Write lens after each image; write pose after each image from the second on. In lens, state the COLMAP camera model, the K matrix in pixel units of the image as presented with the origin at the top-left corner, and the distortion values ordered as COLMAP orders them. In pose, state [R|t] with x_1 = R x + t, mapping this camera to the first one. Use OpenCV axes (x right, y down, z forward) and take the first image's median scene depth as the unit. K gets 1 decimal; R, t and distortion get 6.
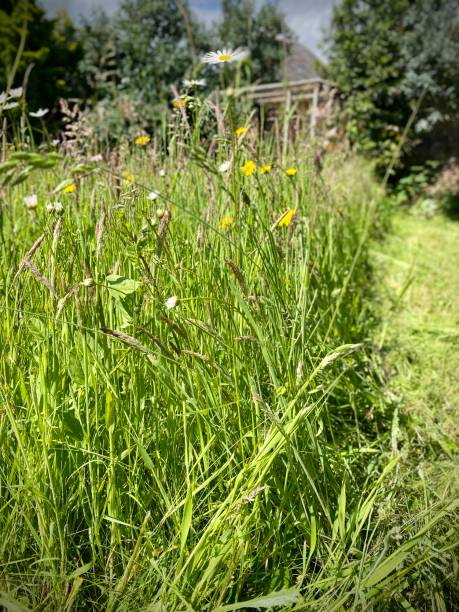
lens RADIAL K [[471.9, 0, 229.5], [0, 471.9, 306.0], [0, 0, 1]] dist [0.004913, -0.002768]
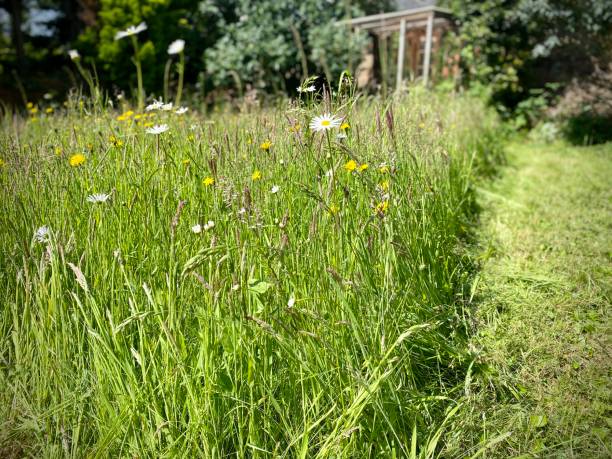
lens RADIAL K [[471.9, 0, 306.0], [0, 471.9, 229.5], [0, 0, 1]] dist [0.004913, -0.002768]
pose [[0.995938, -0.012727, -0.089136, 0.020416], [0.013024, 0.999911, 0.002752, -0.085787], [0.089093, -0.003902, 0.996016, -0.170132]]
